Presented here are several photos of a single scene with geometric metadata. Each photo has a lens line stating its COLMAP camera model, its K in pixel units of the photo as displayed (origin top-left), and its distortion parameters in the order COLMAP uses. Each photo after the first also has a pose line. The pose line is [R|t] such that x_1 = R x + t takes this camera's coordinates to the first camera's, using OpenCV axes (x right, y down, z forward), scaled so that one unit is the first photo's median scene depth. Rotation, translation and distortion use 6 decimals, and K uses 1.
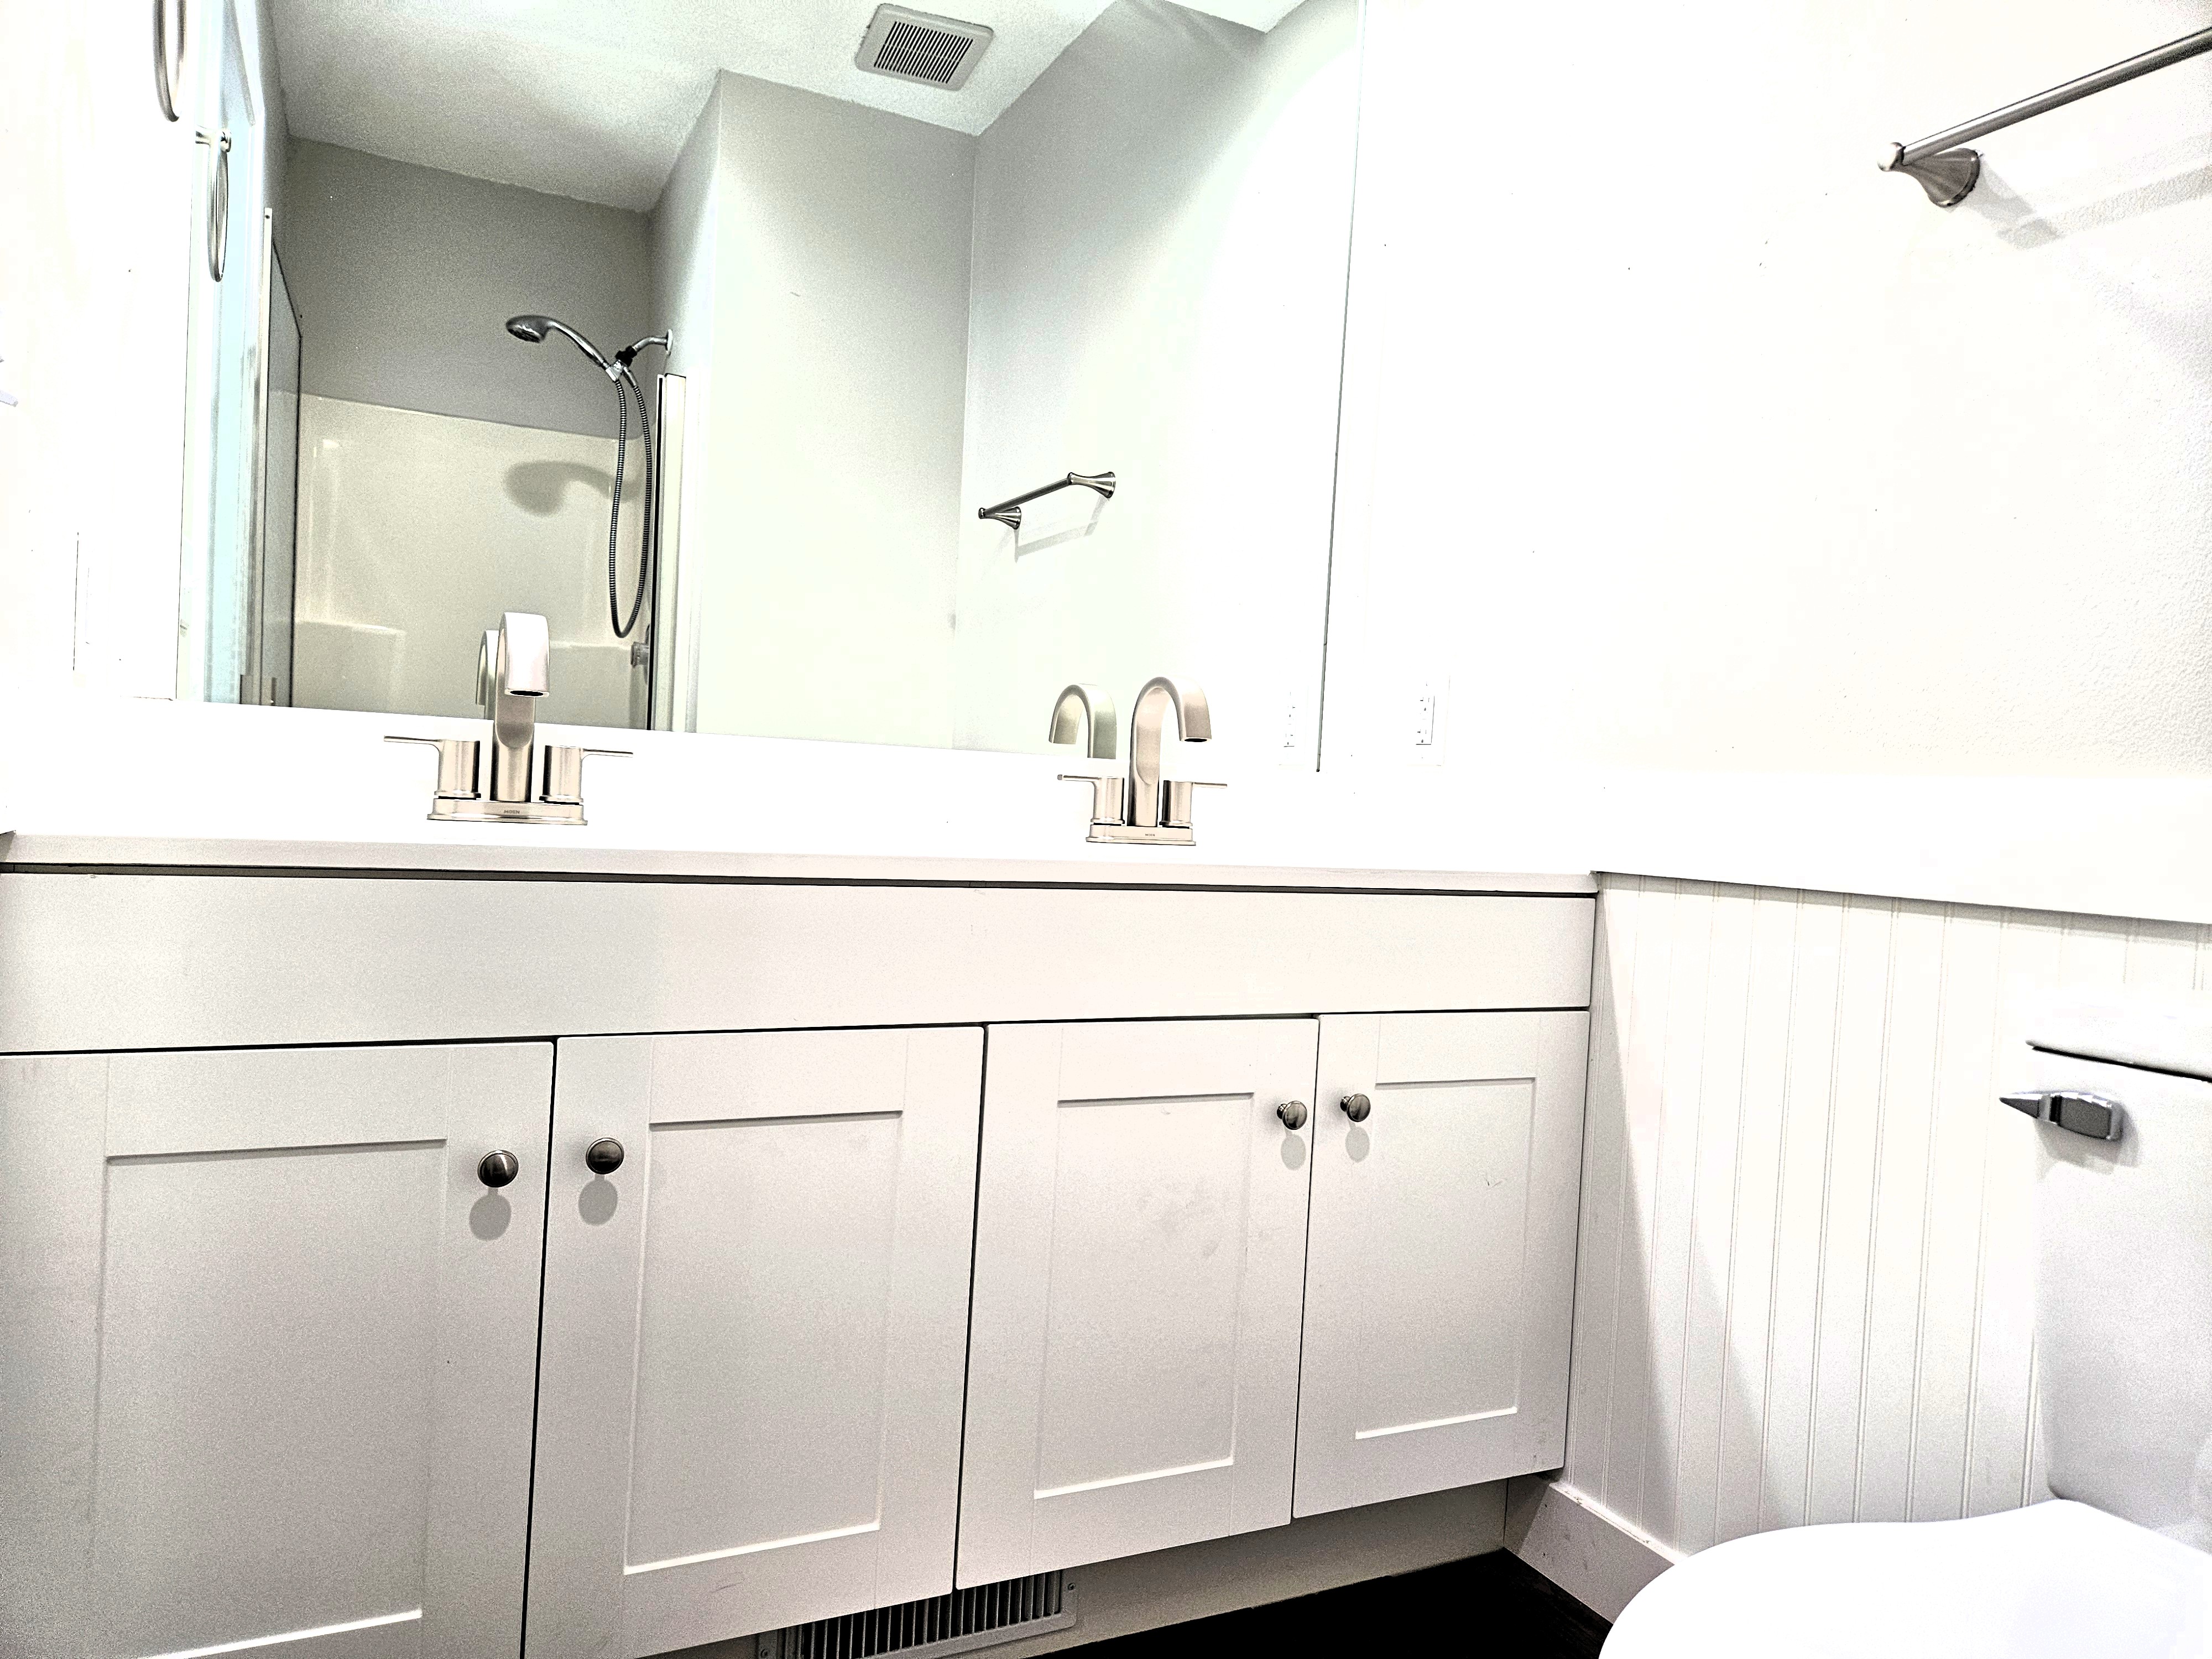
lens RADIAL K [[1475.4, 0, 1113.3], [0, 1475.4, 843.4], [0, 0, 1]] dist [0.085066, -0.073742]
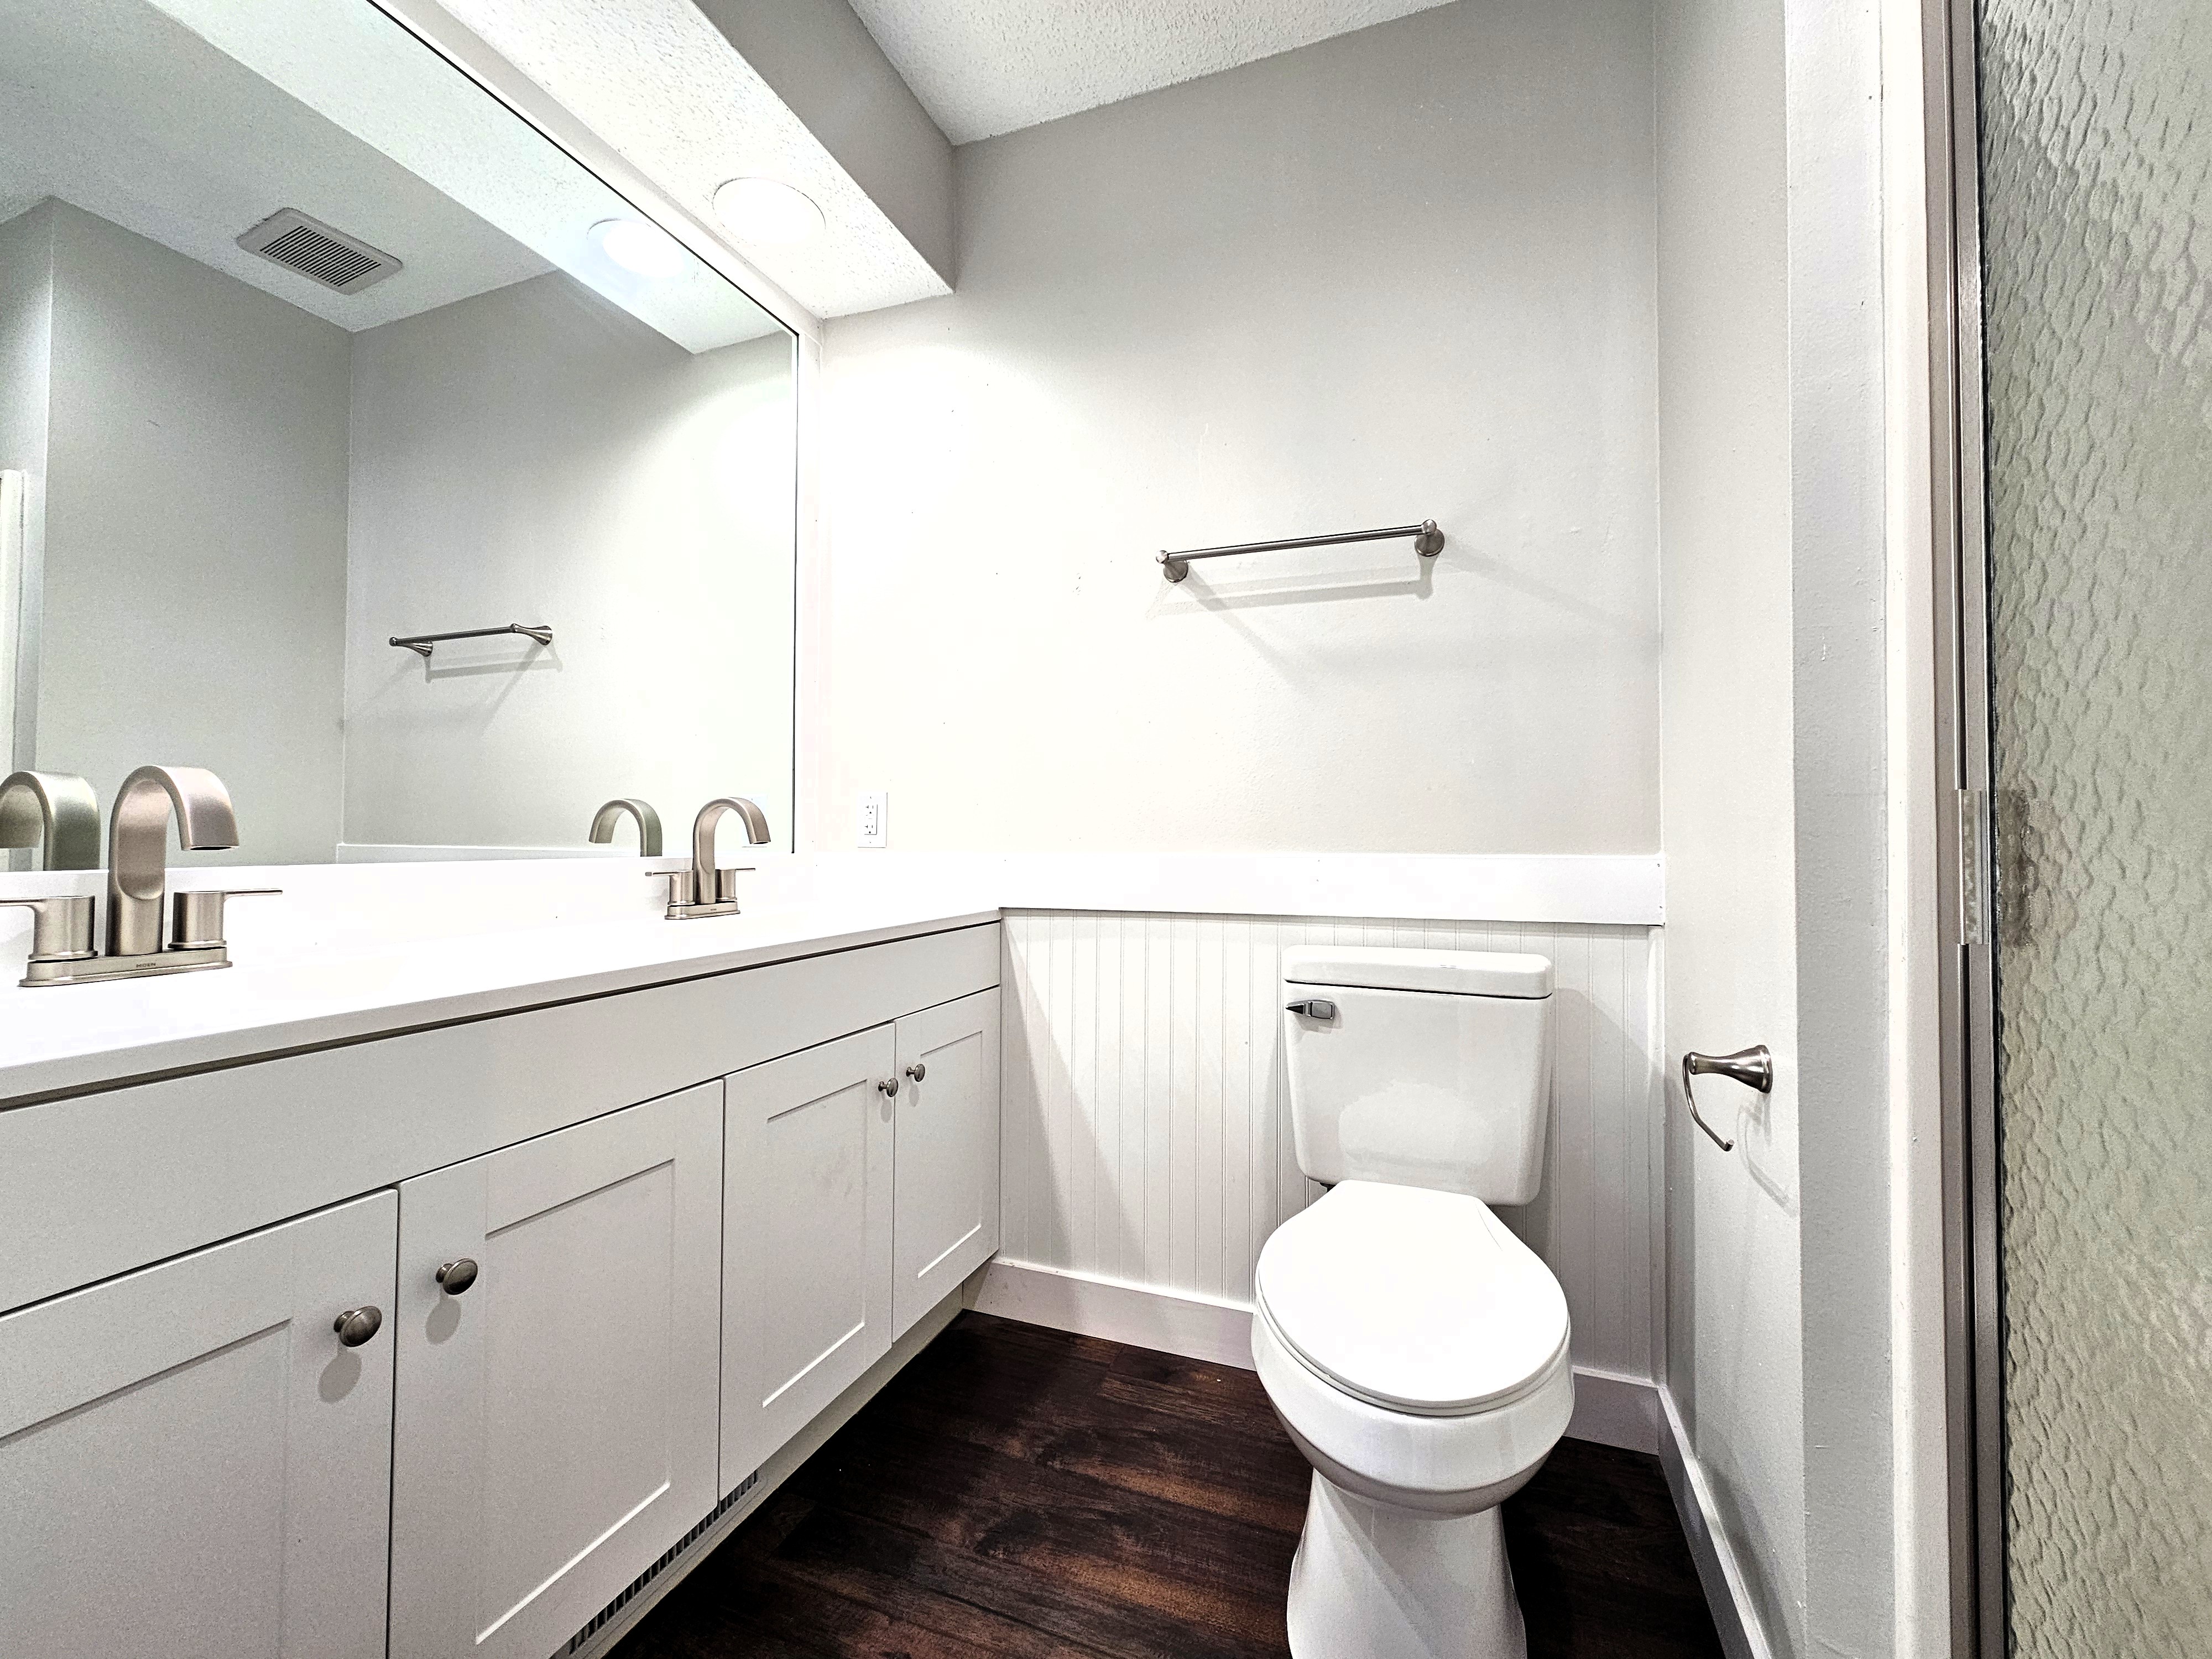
lens RADIAL K [[908.1, 0, 1108.2], [0, 908.1, 822.6], [0, 0, 1]] dist [0.000165, 0.000314]
pose [[0.732073, -0.038069, 0.680161, -0.316031], [0.057126, 0.998351, -0.005608, -0.069369], [-0.678827, 0.042961, 0.733041, 0.120317]]
